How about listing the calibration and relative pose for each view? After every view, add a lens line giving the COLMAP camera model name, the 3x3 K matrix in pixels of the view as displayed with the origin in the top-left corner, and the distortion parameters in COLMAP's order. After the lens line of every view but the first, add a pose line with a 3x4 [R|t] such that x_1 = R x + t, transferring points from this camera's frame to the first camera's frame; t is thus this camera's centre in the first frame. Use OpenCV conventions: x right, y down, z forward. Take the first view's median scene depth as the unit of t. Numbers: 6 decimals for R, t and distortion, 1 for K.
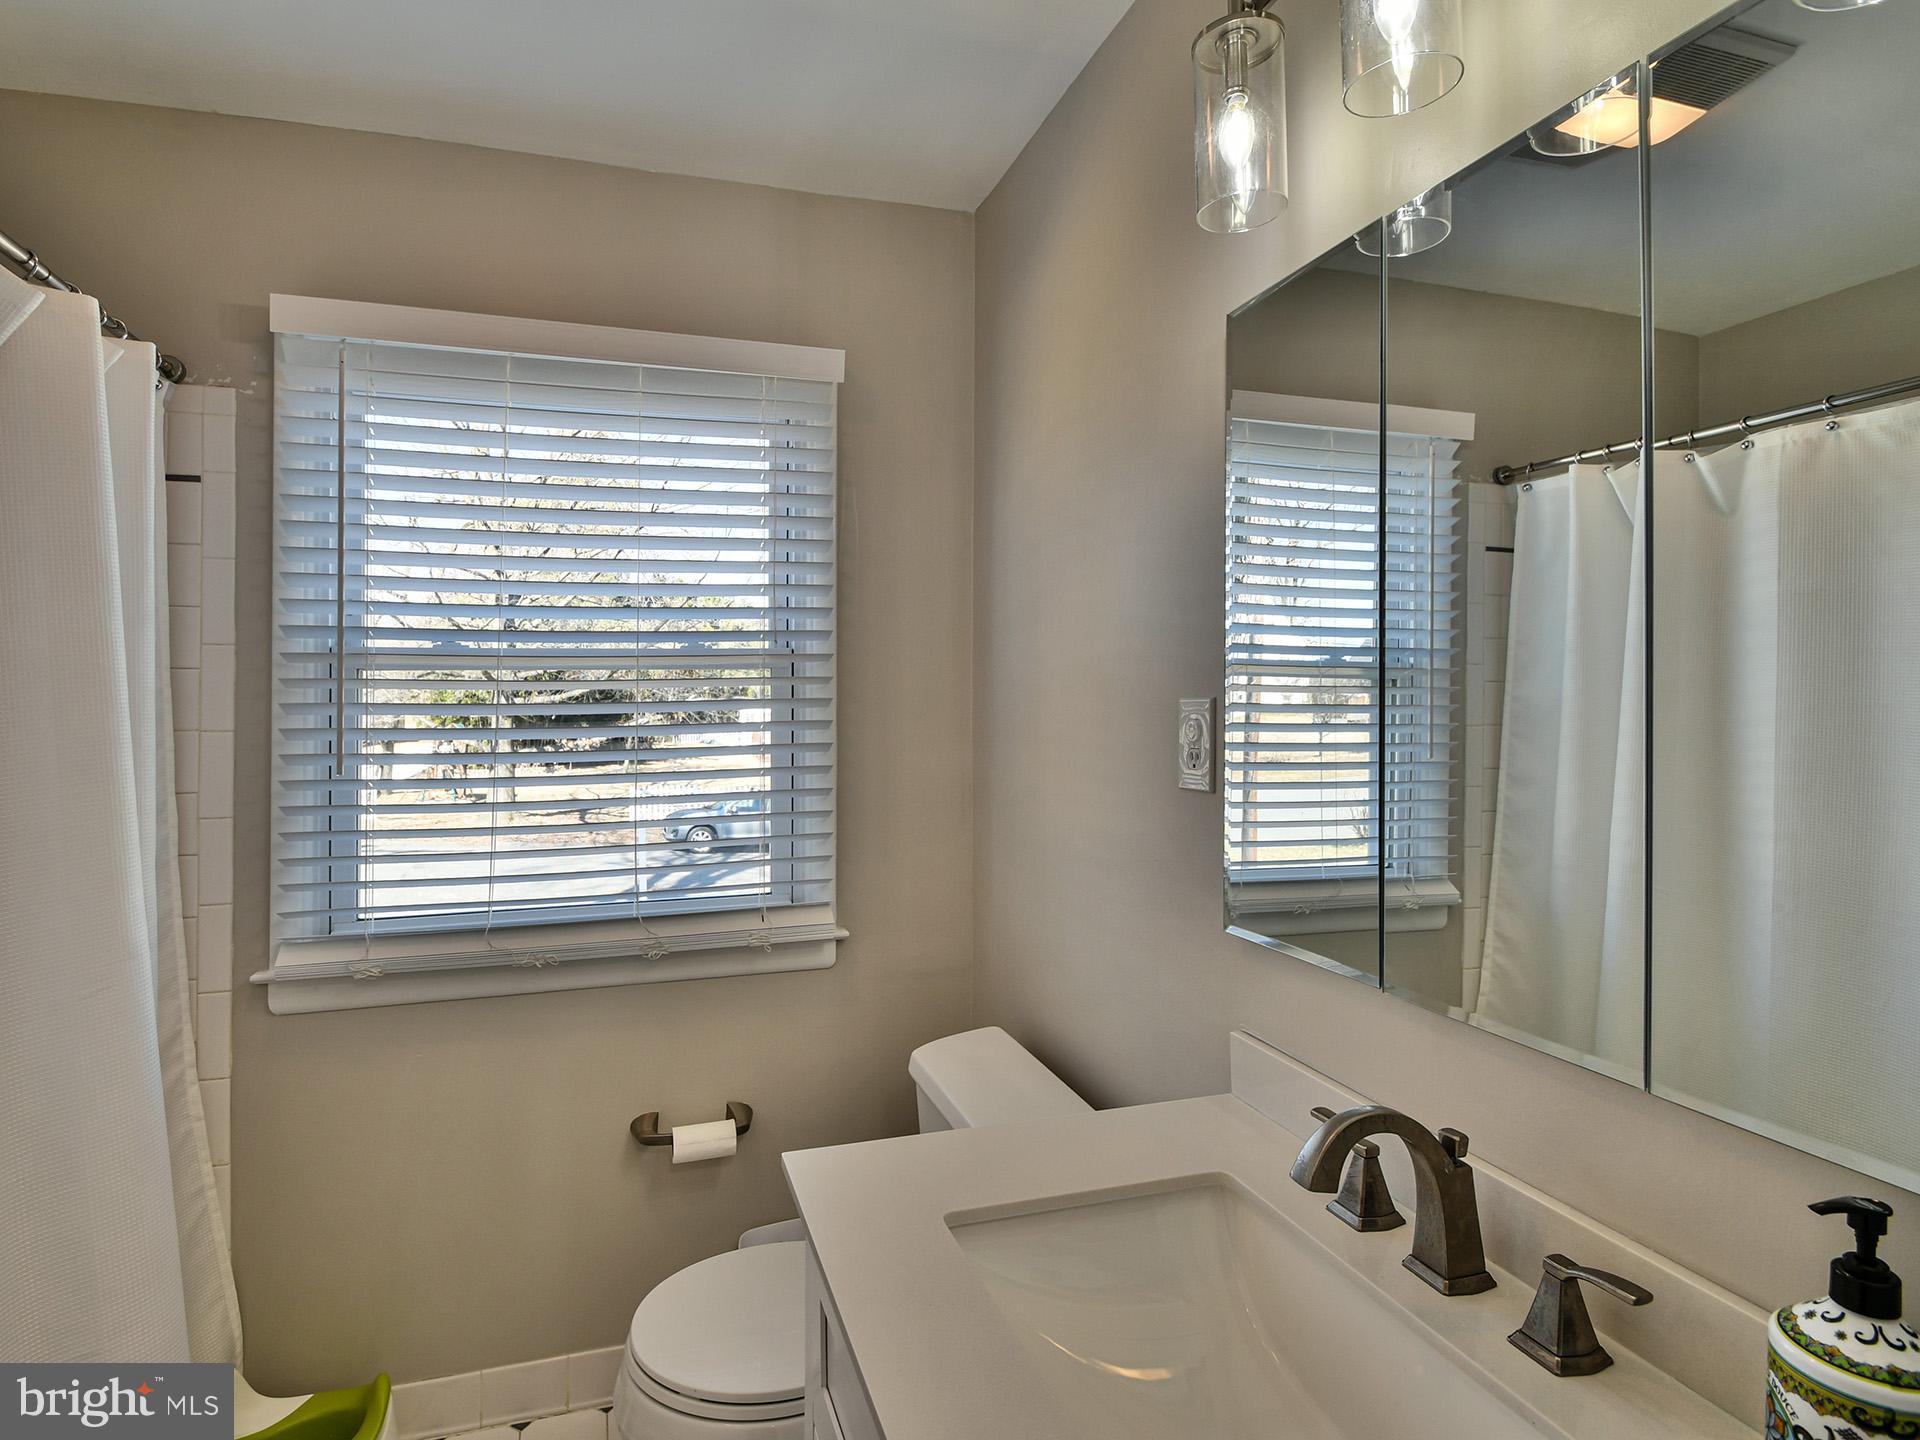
lens RADIAL K [[1071.4, 0, 960.0], [0, 1071.4, 720.0], [0, 0, 1]] dist [0.002899, -0.014647]
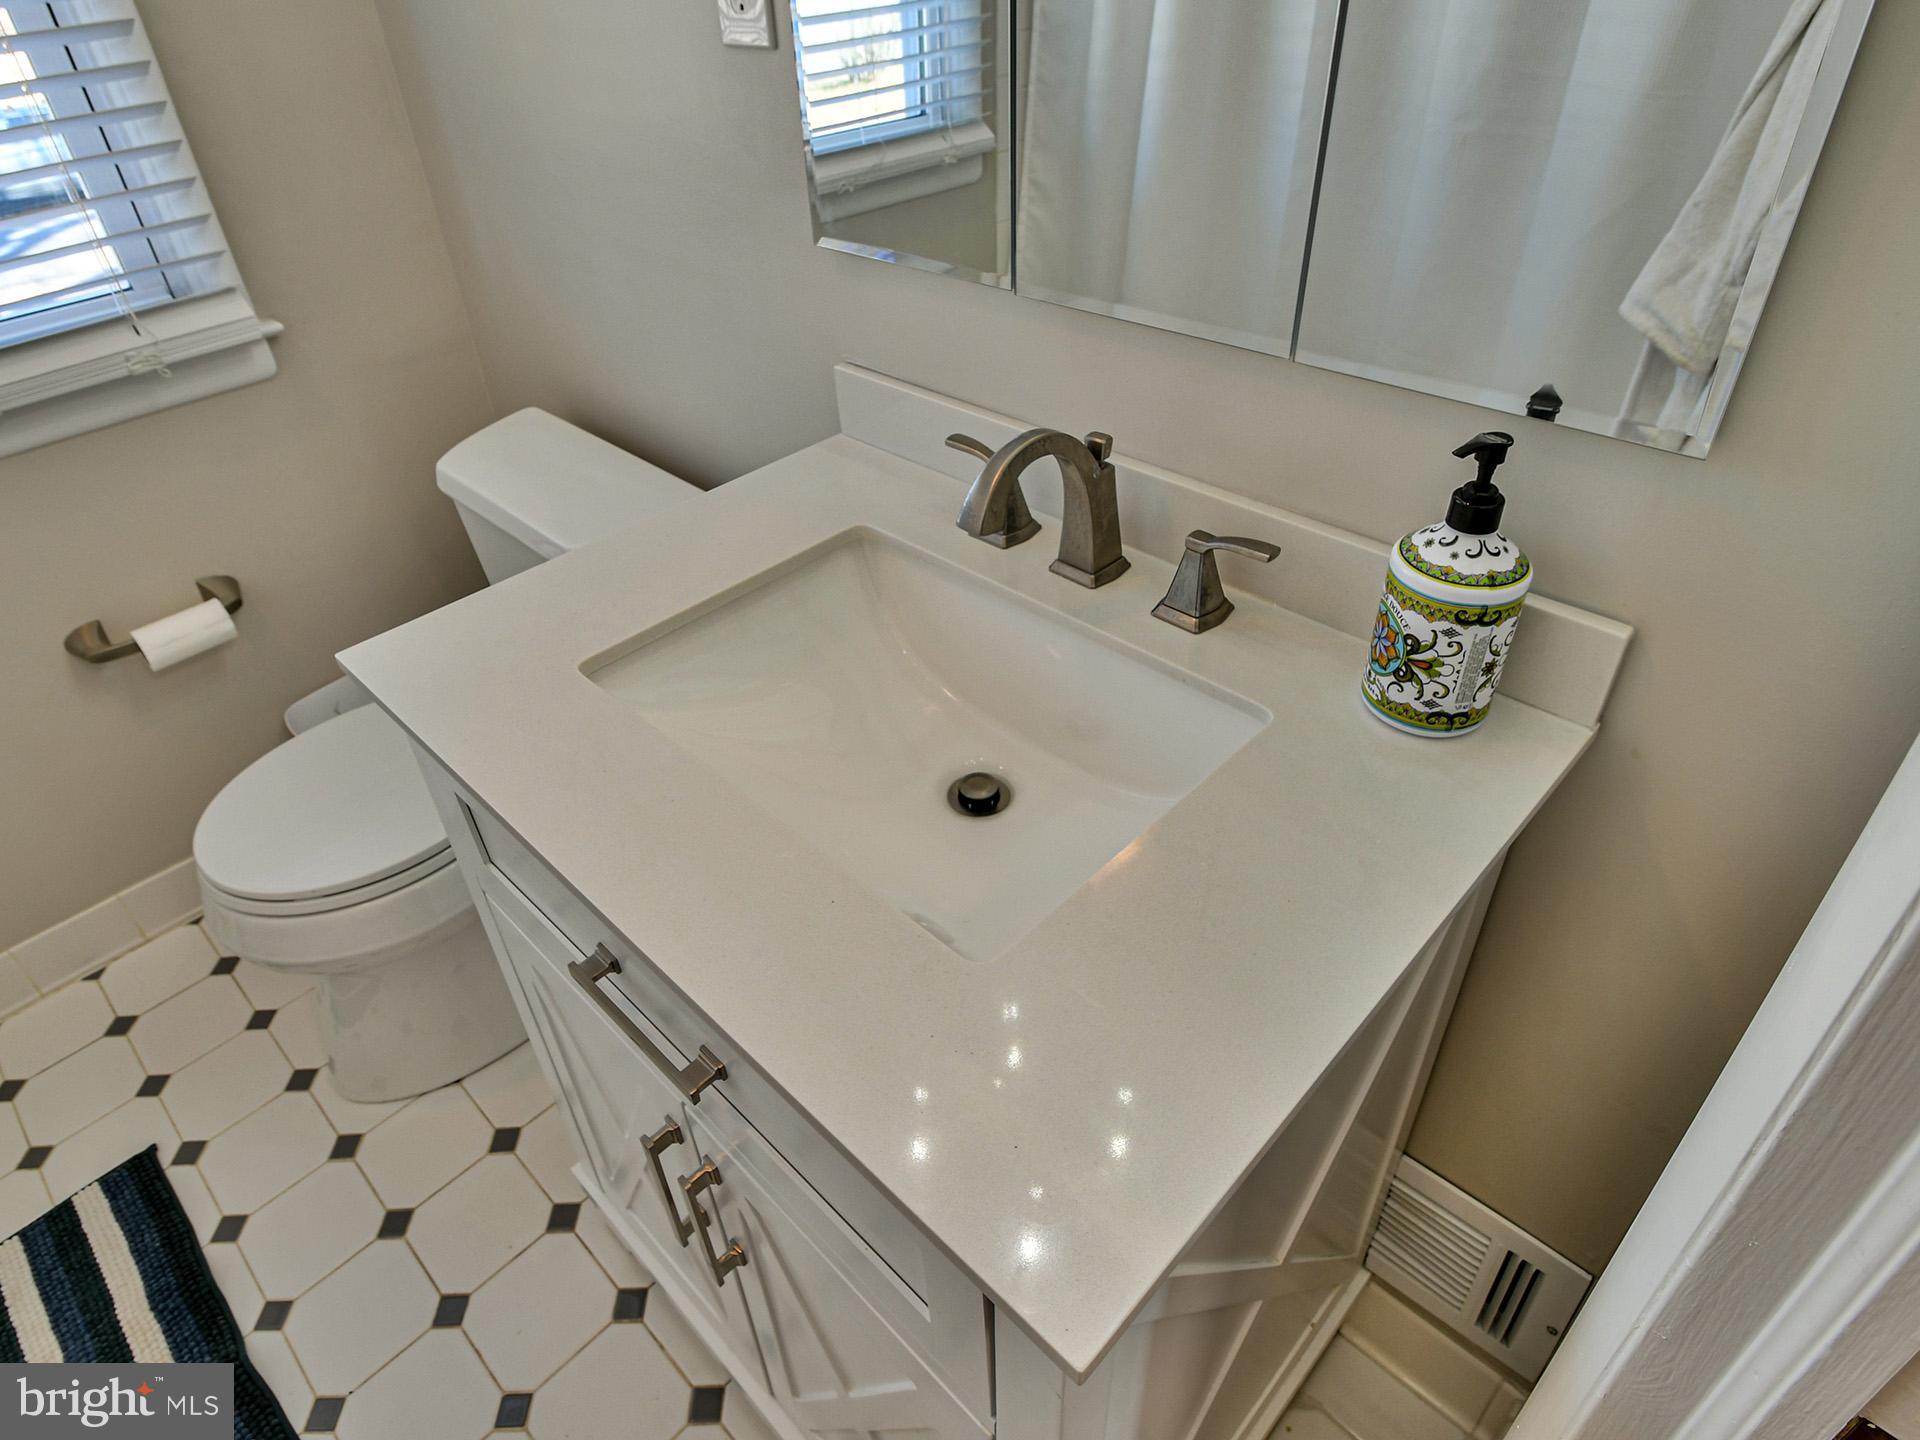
lens RADIAL K [[1120.3, 0, 957.5], [0, 1120.3, 698.7], [0, 0, 1]] dist [-0.002589, -0.001459]
pose [[0.885488, -0.308543, 0.347437, -0.066571], [0.053551, 0.810500, 0.583286, -0.011273], [-0.461566, -0.497887, 0.734211, 0.212799]]
